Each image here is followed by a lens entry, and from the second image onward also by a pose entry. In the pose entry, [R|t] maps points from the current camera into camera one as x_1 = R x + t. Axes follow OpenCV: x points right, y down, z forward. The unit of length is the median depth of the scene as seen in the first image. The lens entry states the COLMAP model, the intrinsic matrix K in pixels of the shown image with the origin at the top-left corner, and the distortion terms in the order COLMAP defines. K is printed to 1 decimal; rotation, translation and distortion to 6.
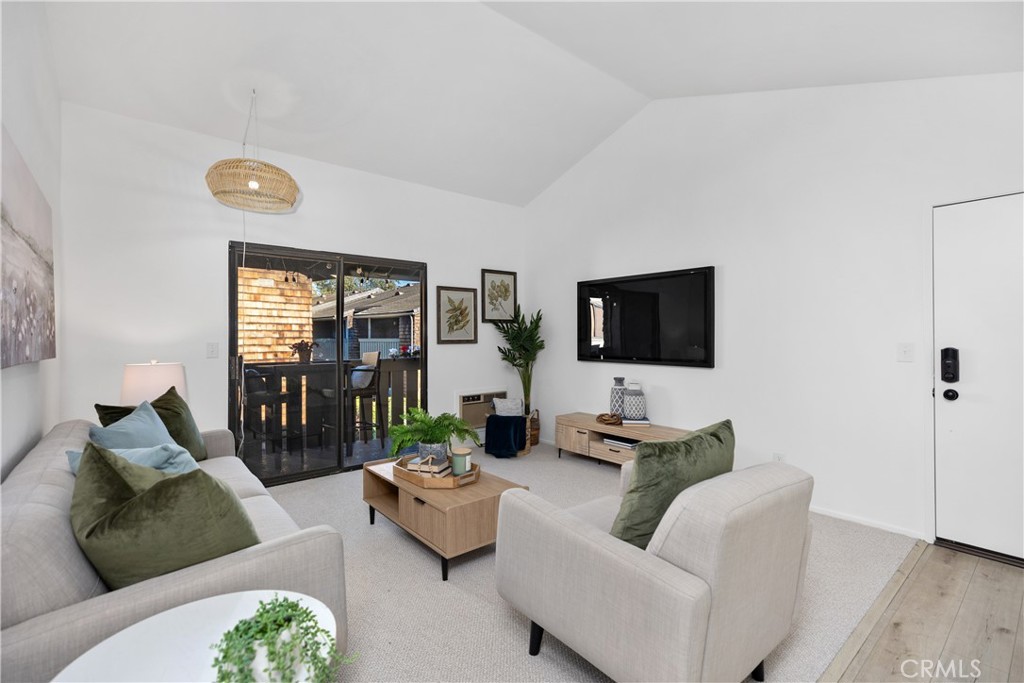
lens RADIAL K [[464.8, 0, 513.5], [0, 464.8, 333.6], [0, 0, 1]] dist [0.006815, -0.000700]
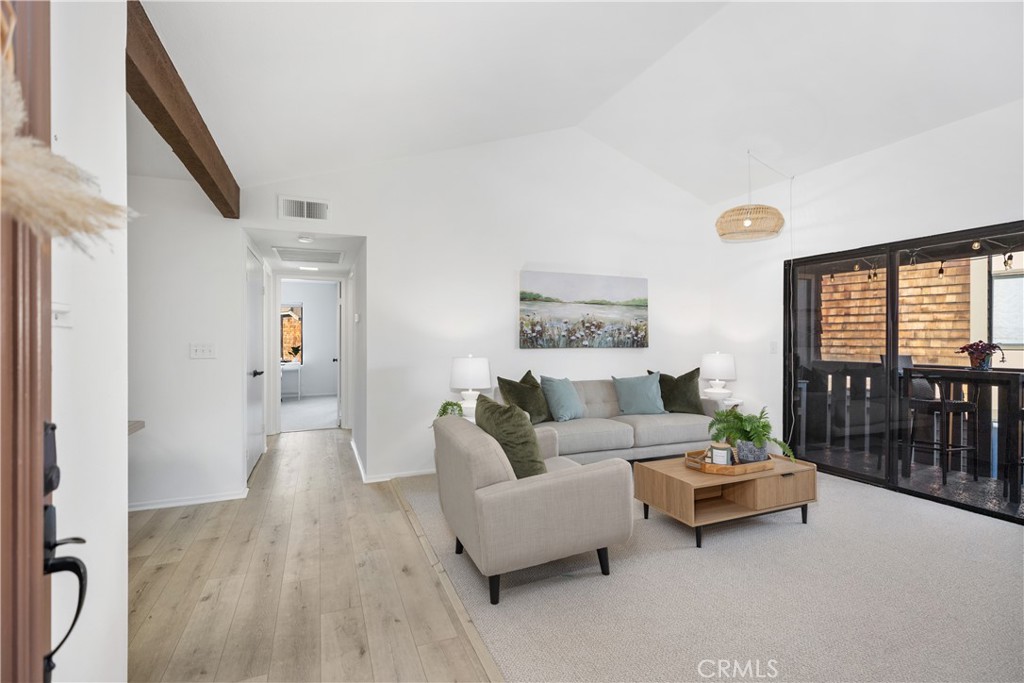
lens RADIAL K [[464.8, 0, 512.8], [0, 464.8, 338.6], [0, 0, 1]] dist [0.006815, -0.000700]
pose [[-0.289100, 0.003946, -0.957291, 0.250604], [0.009120, 0.999957, 0.001367, 0.000718], [0.957255, -0.008335, -0.289124, 0.205100]]
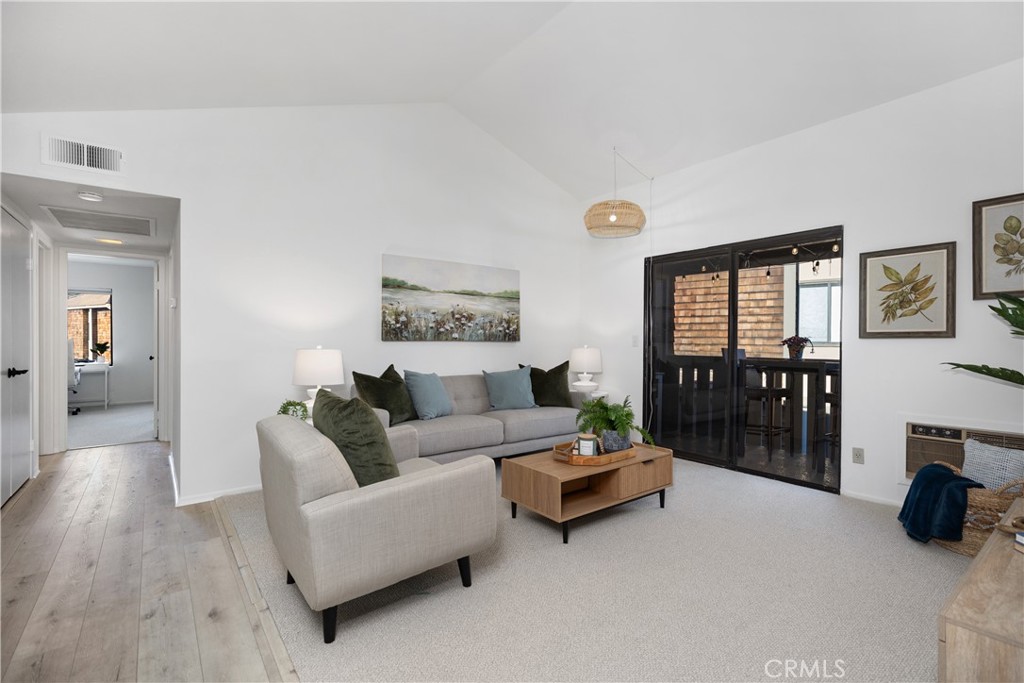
lens RADIAL K [[464.8, 0, 514.0], [0, 464.8, 342.3], [0, 0, 1]] dist [0.006815, -0.000700]
pose [[-0.033810, 0.007329, -0.999401, 0.222824], [0.004876, 0.999962, 0.007168, 0.008679], [0.999416, -0.004630, -0.033845, 0.209400]]
